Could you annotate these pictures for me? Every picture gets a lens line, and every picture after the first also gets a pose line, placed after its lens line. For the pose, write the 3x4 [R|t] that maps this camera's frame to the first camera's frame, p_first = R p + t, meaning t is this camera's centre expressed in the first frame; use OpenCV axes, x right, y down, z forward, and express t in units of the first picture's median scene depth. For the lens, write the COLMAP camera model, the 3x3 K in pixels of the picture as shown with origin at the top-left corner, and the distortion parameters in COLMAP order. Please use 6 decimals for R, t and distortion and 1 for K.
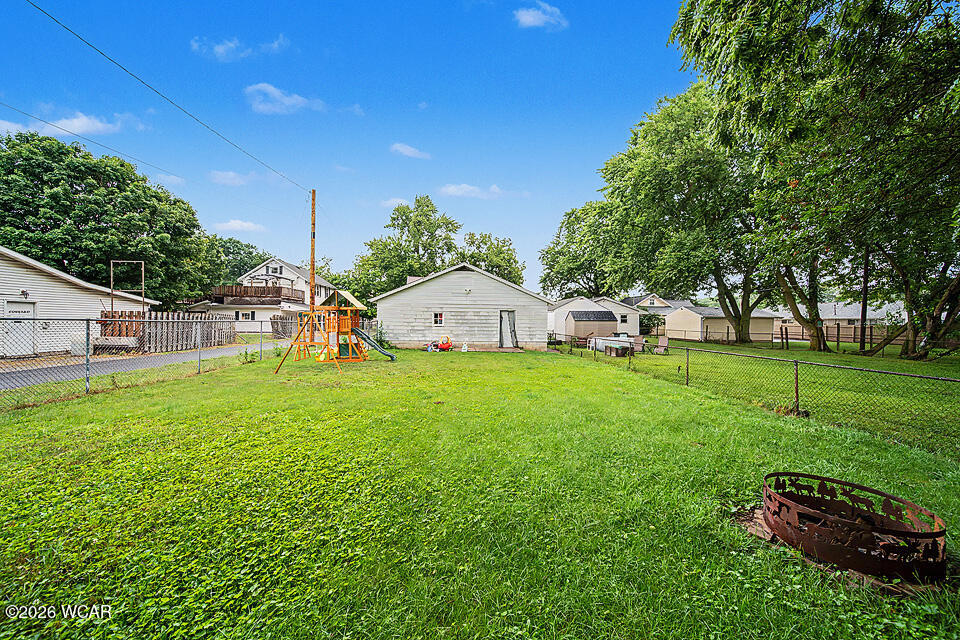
lens RADIAL K [[340.9, 0, 479.1], [0, 340.9, 325.5], [0, 0, 1]] dist [-0.000654, -0.000338]
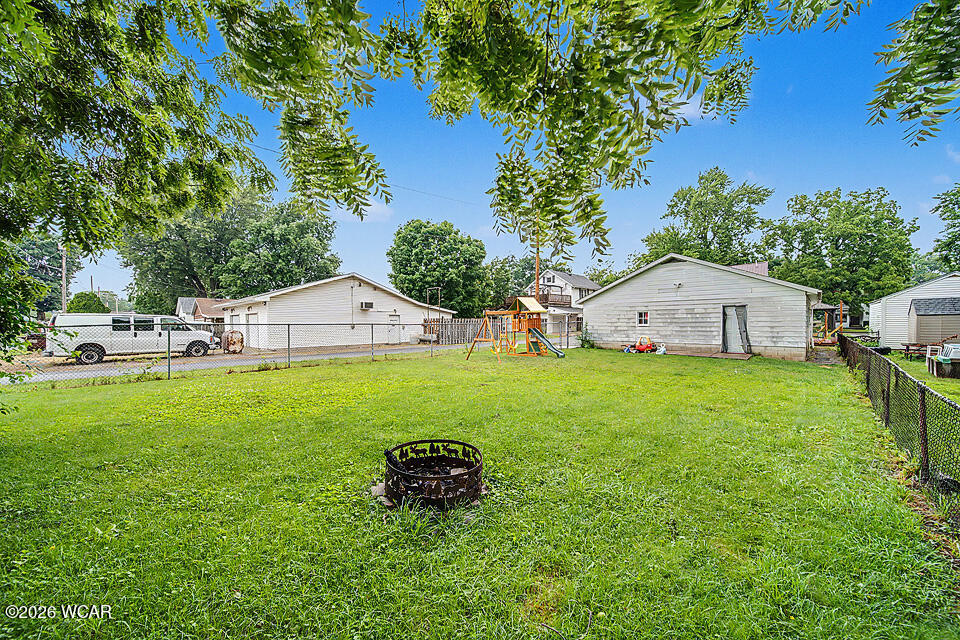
lens RADIAL K [[347.6, 0, 481.7], [0, 347.6, 334.9], [0, 0, 1]] dist [0.000119, -0.000066]
pose [[0.670093, 0.010786, -0.742198, 0.285072], [0.006961, 0.999759, 0.020814, 0.003057], [0.742244, -0.019114, 0.669857, 0.038924]]
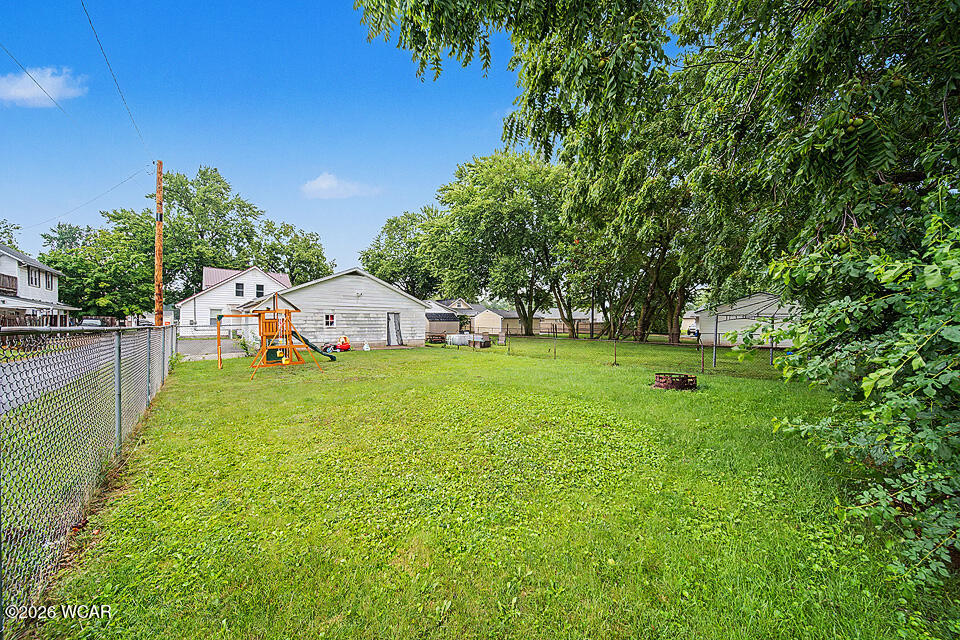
lens RADIAL K [[340.9, 0, 479.1], [0, 340.9, 325.5], [0, 0, 1]] dist [-0.000654, -0.000338]
pose [[0.819395, -0.013591, 0.573068, -0.333813], [0.012129, 0.999906, 0.006371, -0.005448], [-0.573101, 0.001730, 0.819483, -0.092870]]
